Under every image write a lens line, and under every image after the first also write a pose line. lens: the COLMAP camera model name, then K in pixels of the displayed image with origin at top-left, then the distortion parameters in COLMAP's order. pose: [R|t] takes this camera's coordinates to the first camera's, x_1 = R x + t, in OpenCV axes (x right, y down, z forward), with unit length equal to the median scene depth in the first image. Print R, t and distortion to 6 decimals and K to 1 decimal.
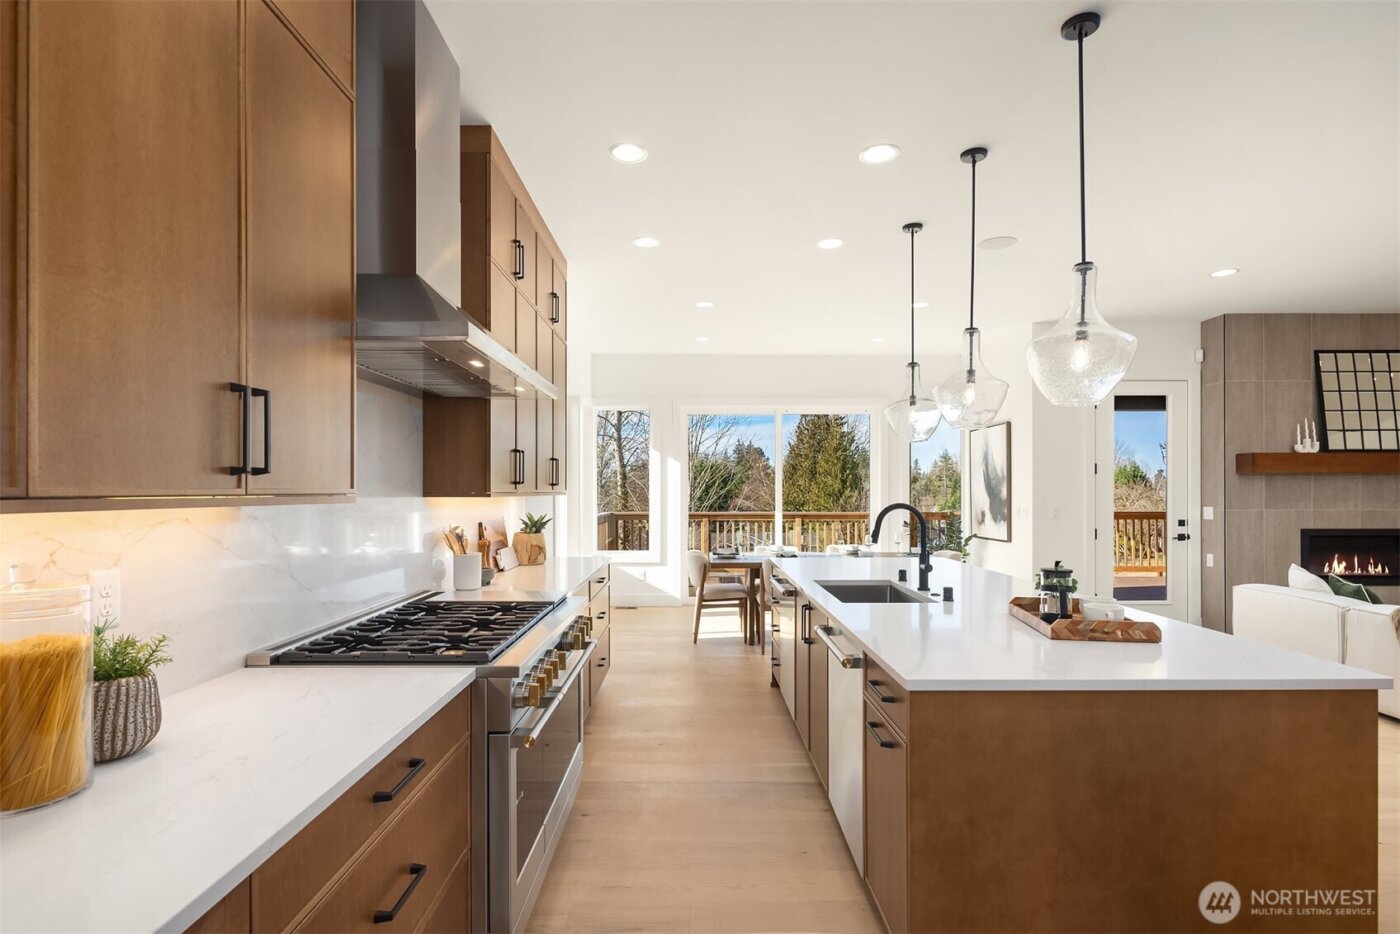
lens RADIAL K [[665.9, 0, 704.8], [0, 665.9, 451.6], [0, 0, 1]] dist [0.003248, 0.000361]
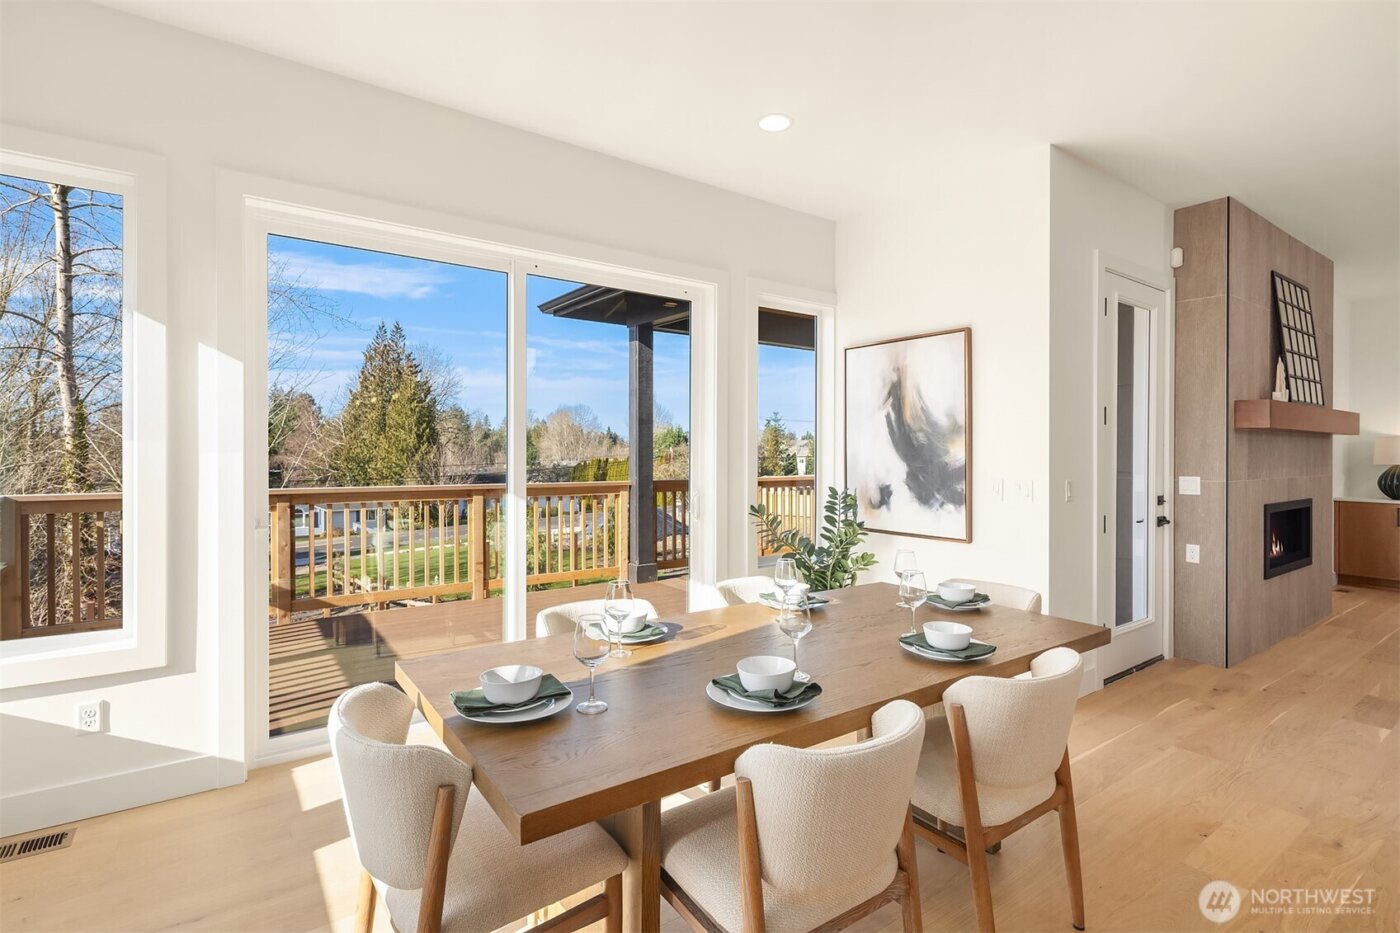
lens RADIAL K [[665.9, 0, 704.8], [0, 665.9, 451.1], [0, 0, 1]] dist [0.003248, 0.000361]
pose [[0.812119, 0.005812, 0.583463, -0.013144], [-0.043692, 0.997749, 0.050877, 0.010298], [-0.581854, -0.066811, 0.810545, 0.173473]]
